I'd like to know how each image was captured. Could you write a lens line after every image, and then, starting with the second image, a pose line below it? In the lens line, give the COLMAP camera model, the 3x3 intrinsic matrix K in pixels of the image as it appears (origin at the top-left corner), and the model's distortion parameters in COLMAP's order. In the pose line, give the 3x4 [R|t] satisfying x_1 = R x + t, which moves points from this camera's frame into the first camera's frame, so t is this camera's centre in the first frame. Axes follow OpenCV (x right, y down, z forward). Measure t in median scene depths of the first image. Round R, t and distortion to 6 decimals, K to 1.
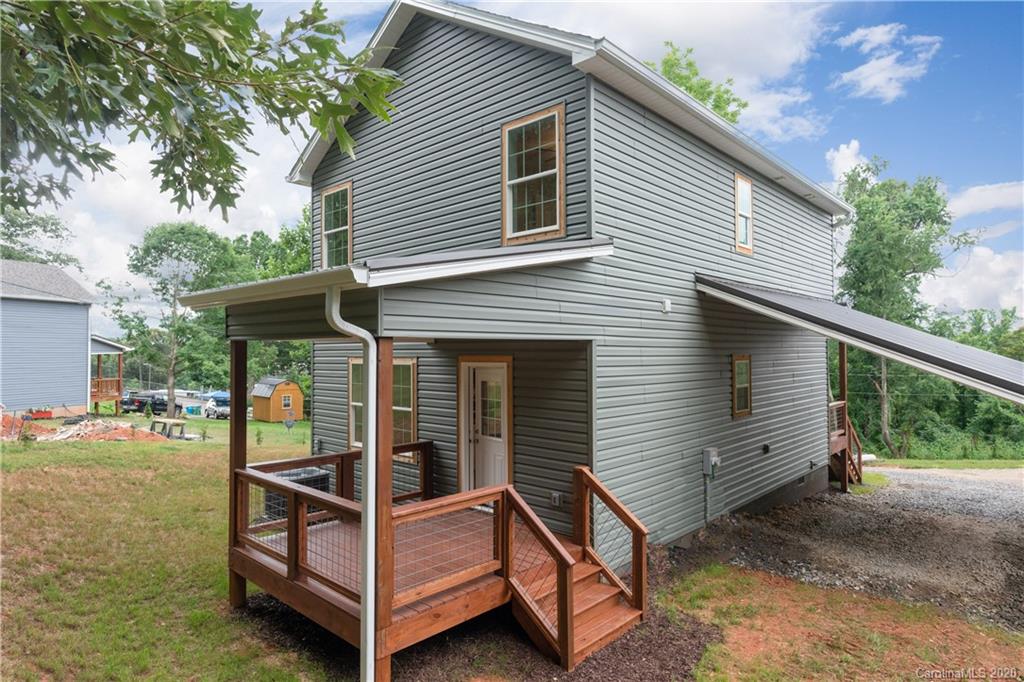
lens RADIAL K [[603.7, 0, 512.0], [0, 603.7, 341.0], [0, 0, 1]] dist [0.004605, 0.001321]
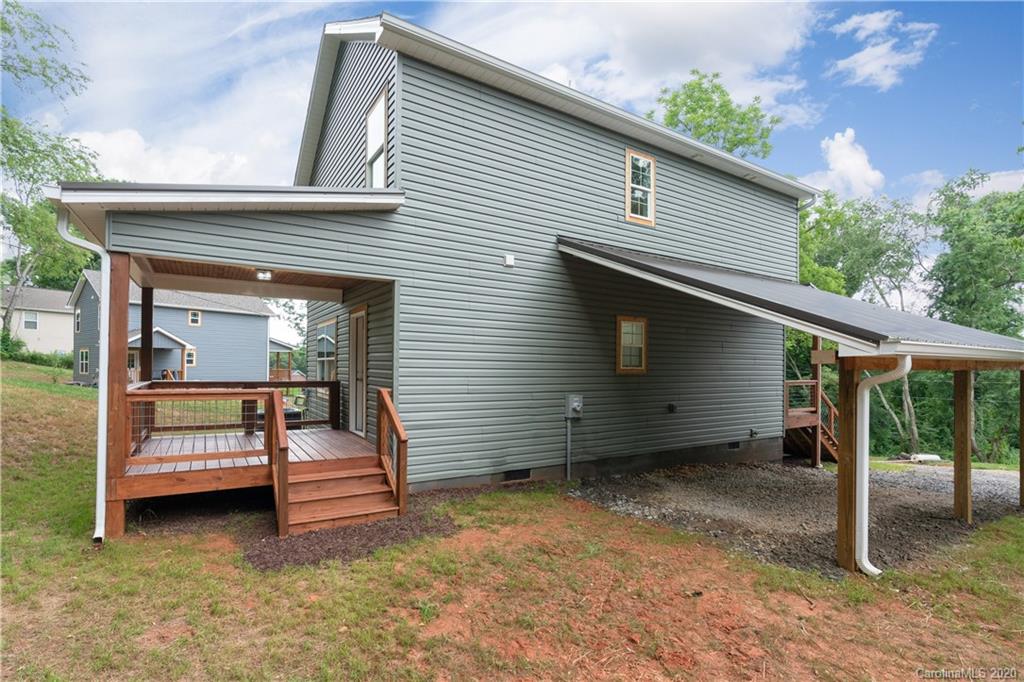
lens RADIAL K [[480.3, 0, 498.9], [0, 480.3, 365.3], [0, 0, 1]] dist [-0.002678, 0.000600]
pose [[0.965928, 0.007538, -0.258702, 0.357845], [-0.003034, 0.999837, 0.017804, 0.091460], [0.258794, -0.016412, 0.965793, 0.100012]]
